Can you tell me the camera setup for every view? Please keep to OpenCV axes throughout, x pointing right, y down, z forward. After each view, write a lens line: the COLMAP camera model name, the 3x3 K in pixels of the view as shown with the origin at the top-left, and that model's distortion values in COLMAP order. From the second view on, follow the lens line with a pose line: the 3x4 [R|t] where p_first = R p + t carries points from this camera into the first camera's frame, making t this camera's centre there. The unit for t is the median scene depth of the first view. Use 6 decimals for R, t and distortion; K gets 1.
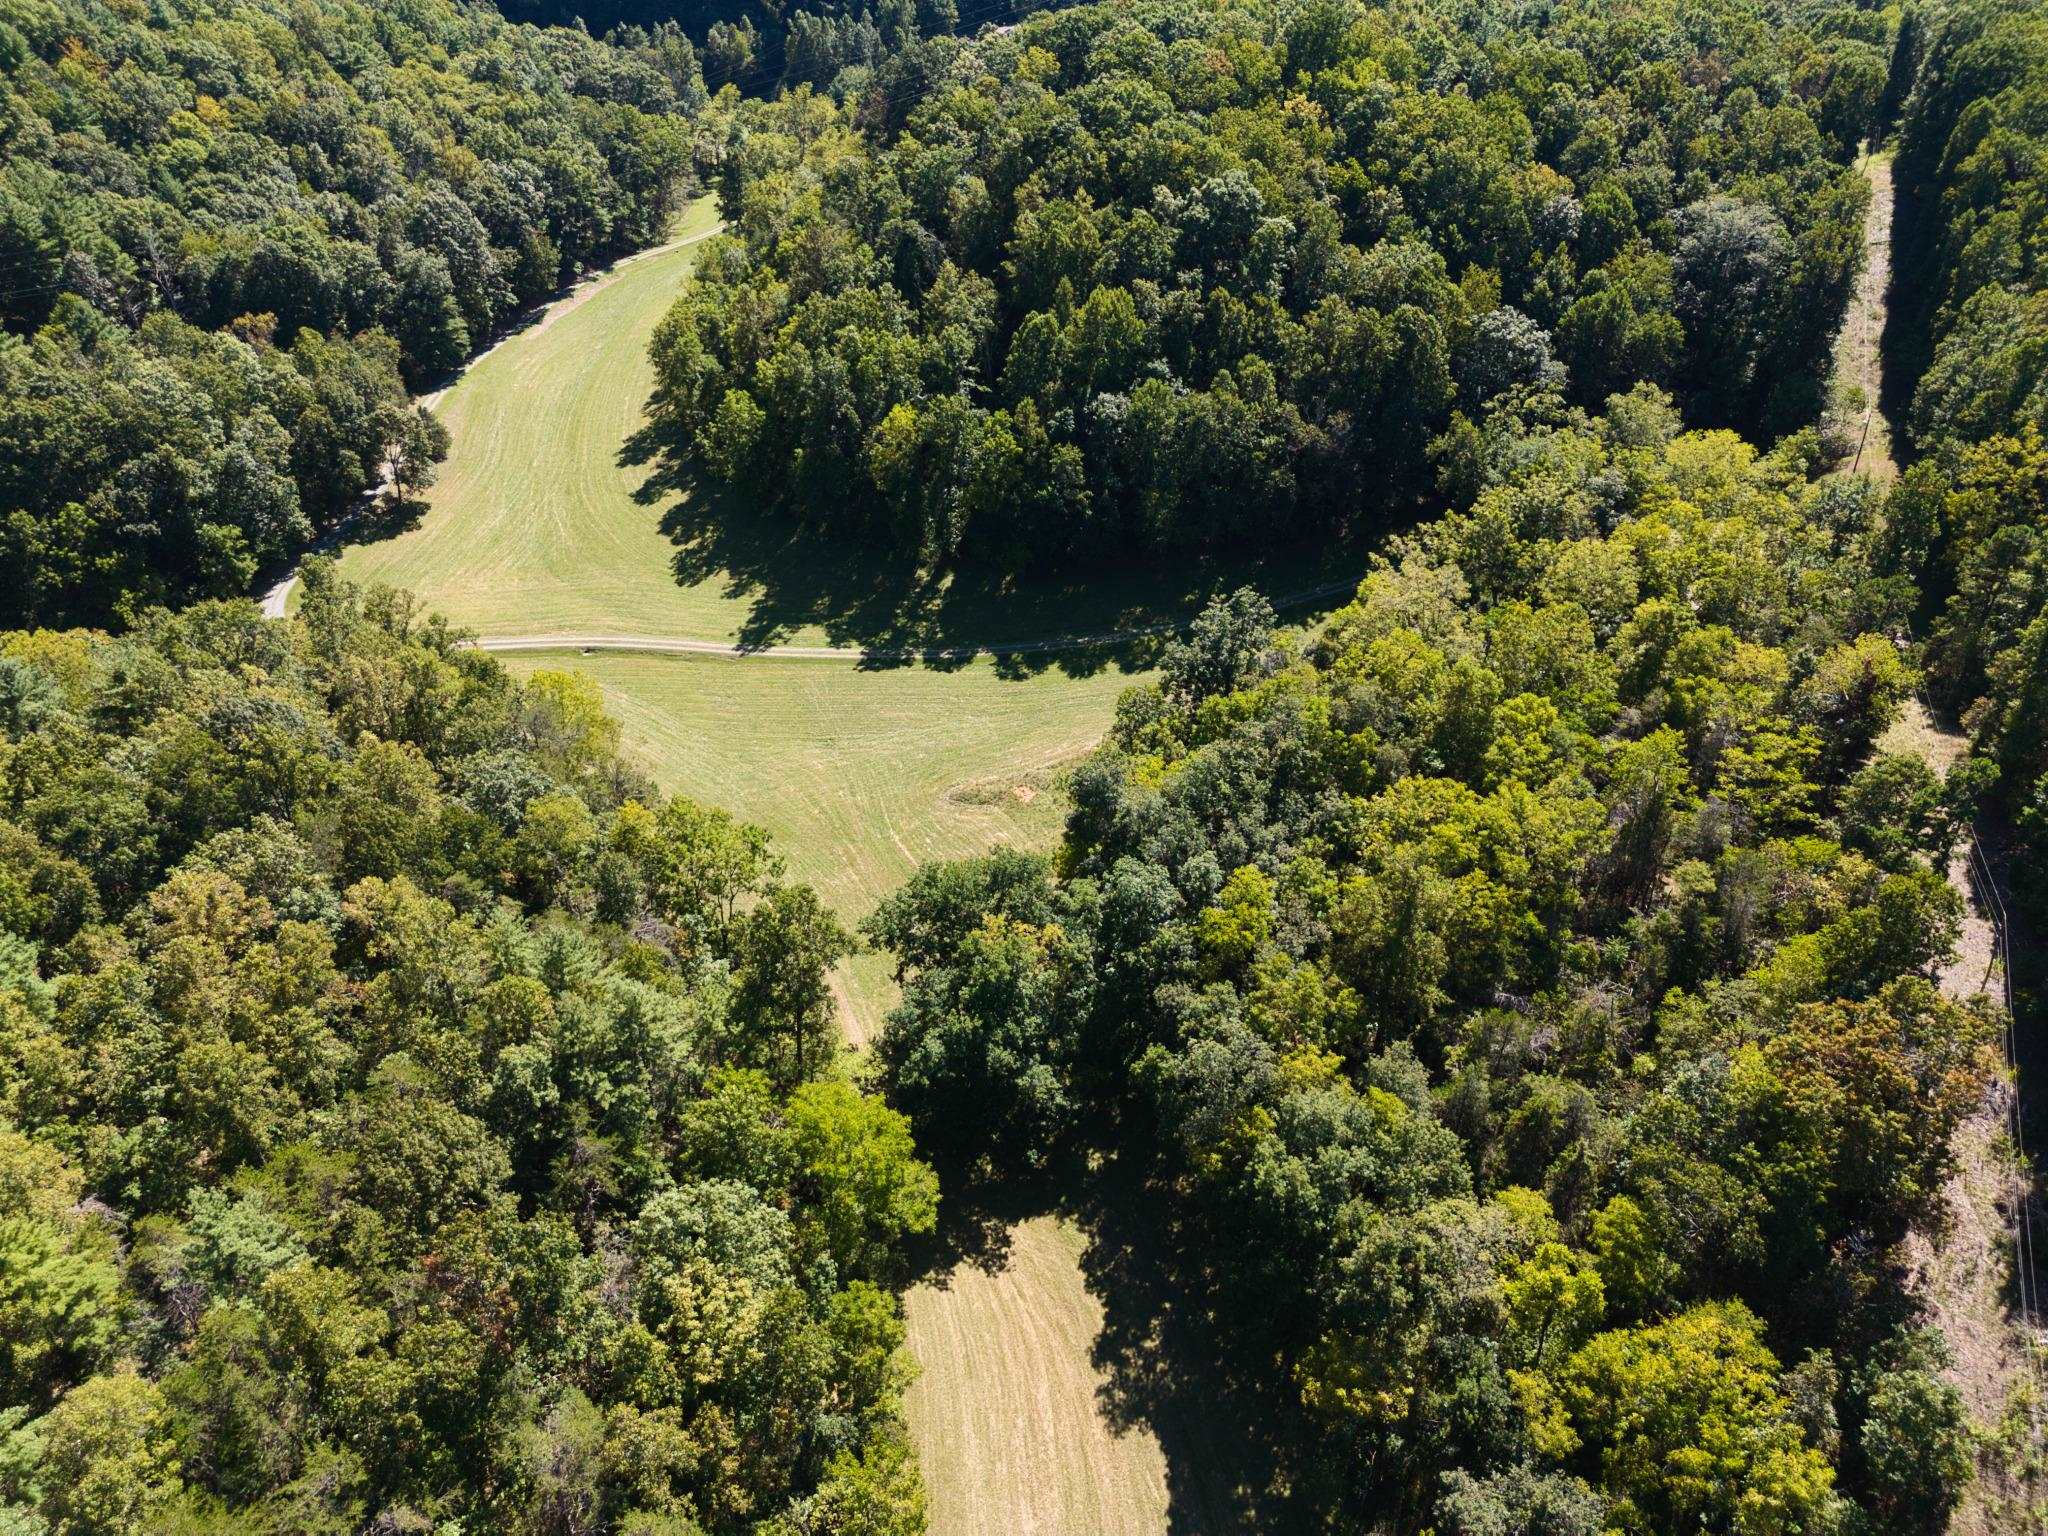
lens RADIAL K [[1490.1, 0, 1019.9], [0, 1490.1, 760.6], [0, 0, 1]] dist [0.062033, -0.049531]
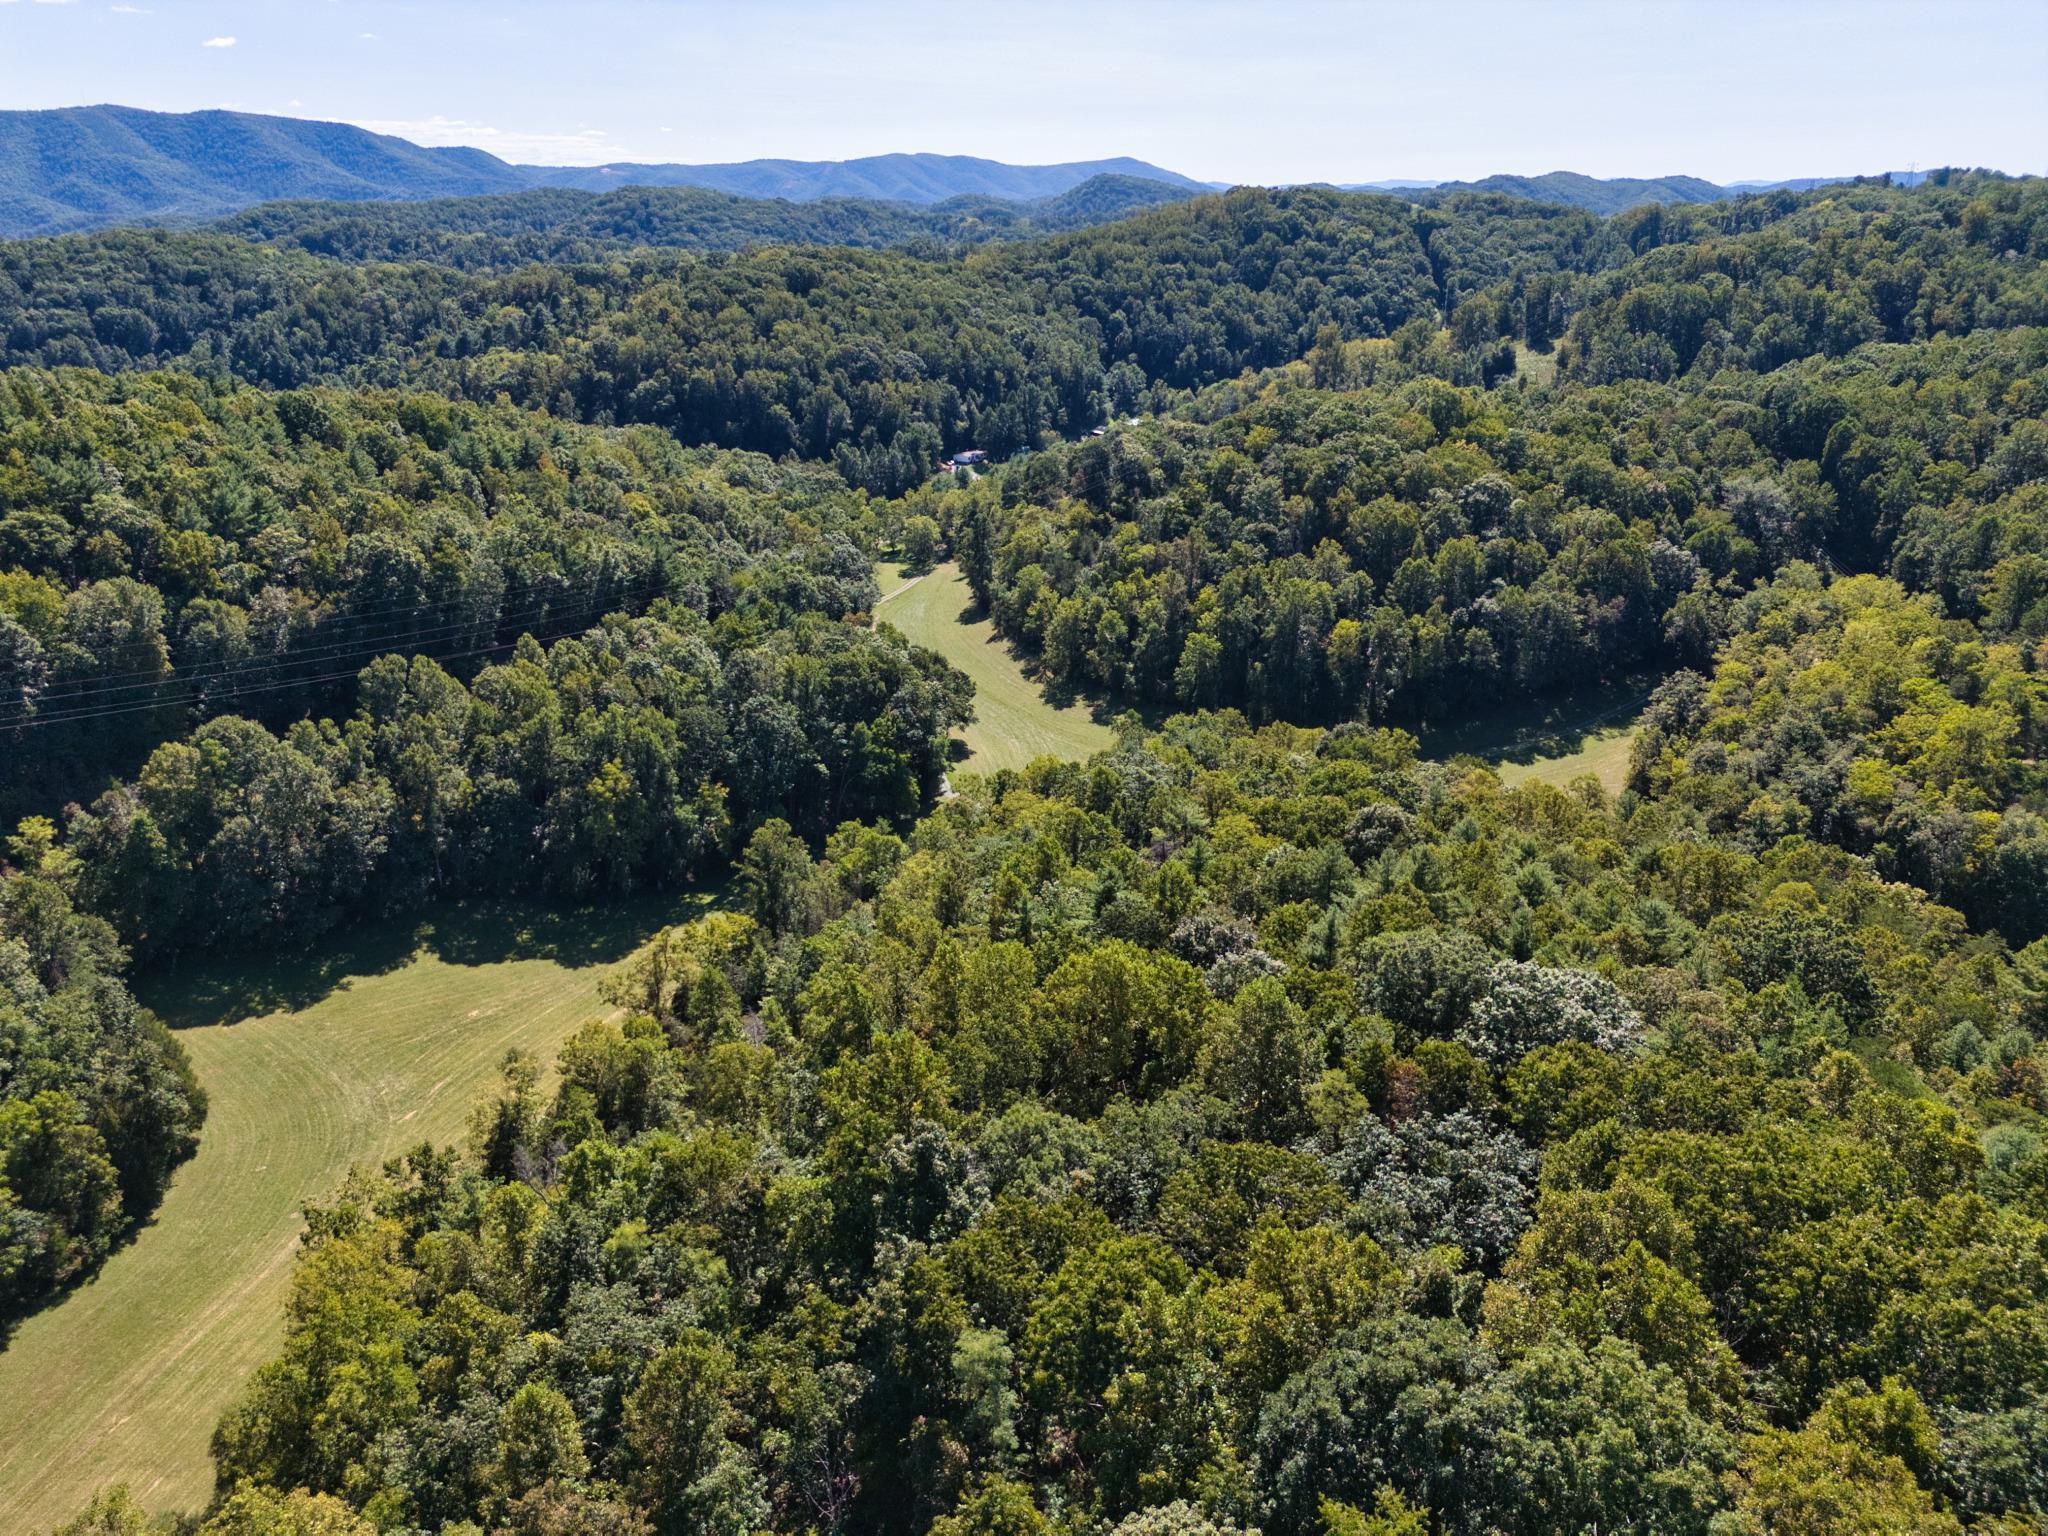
lens RADIAL K [[1453.2, 0, 1028.5], [0, 1453.2, 767.1], [0, 0, 1]] dist [0.060138, -0.037328]
pose [[0.956213, -0.098827, 0.275482, -0.743094], [0.168335, 0.955702, -0.241449, 0.191887], [-0.239417, 0.277250, 0.930490, -0.241512]]
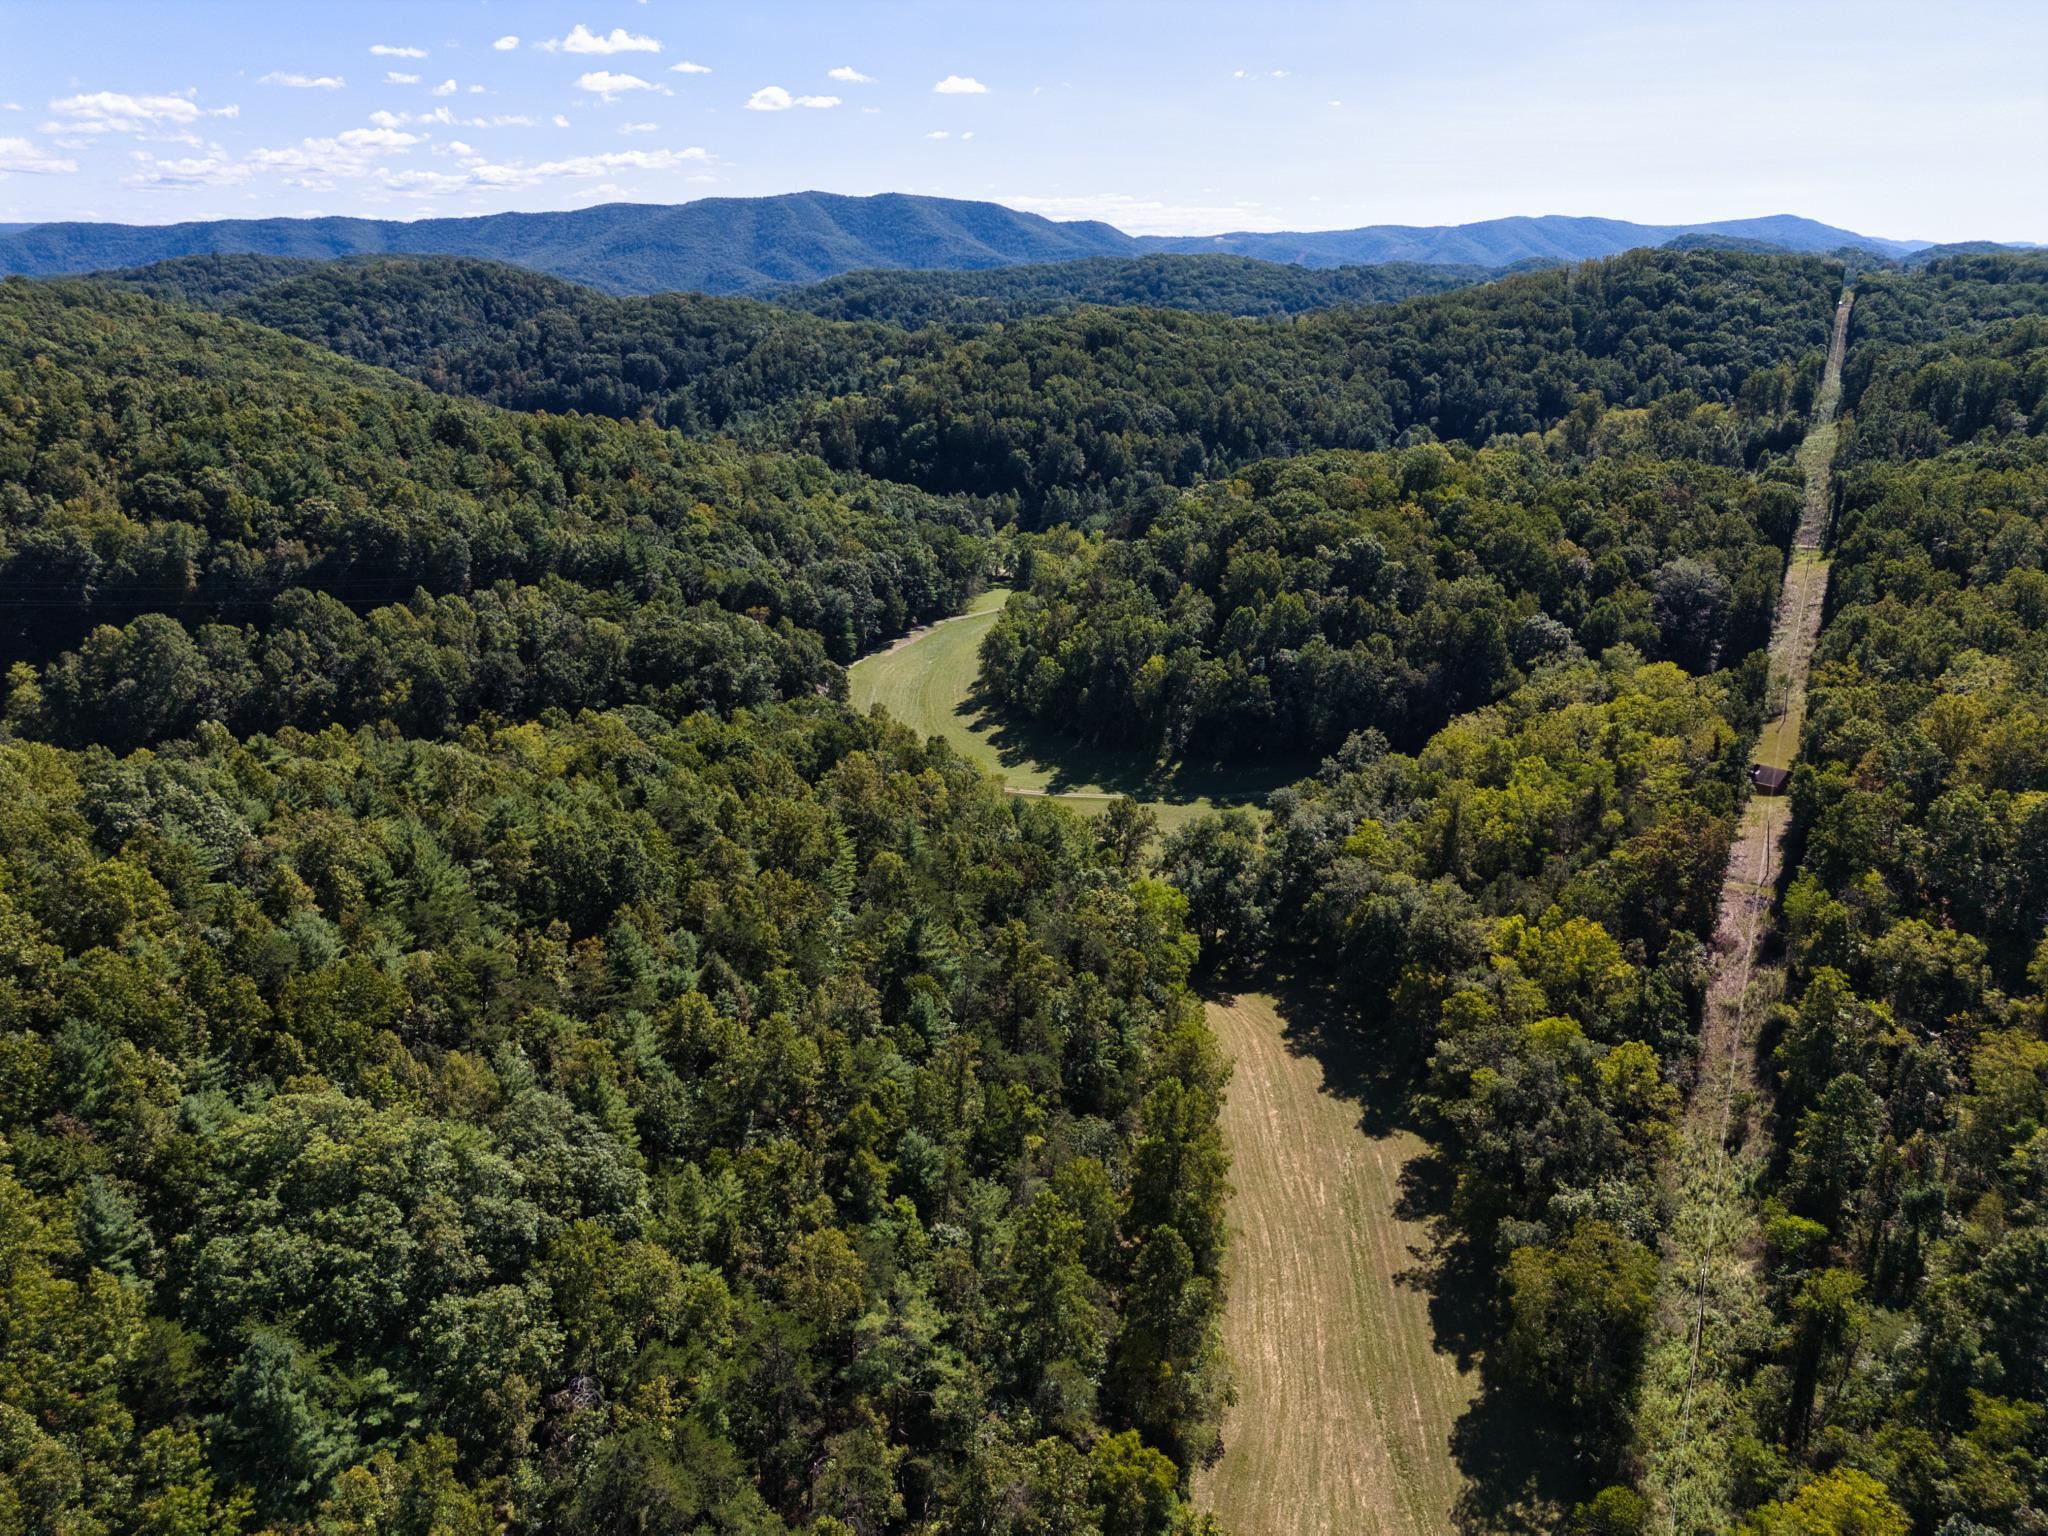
lens RADIAL K [[1443.1, 0, 1019.0], [0, 1443.1, 775.2], [0, 0, 1]] dist [0.113662, -0.158437]
pose [[0.993434, 0.046327, -0.104609, -0.051449], [-0.075240, 0.953353, -0.292331, 0.322707], [0.086187, 0.298282, 0.950578, -0.423176]]
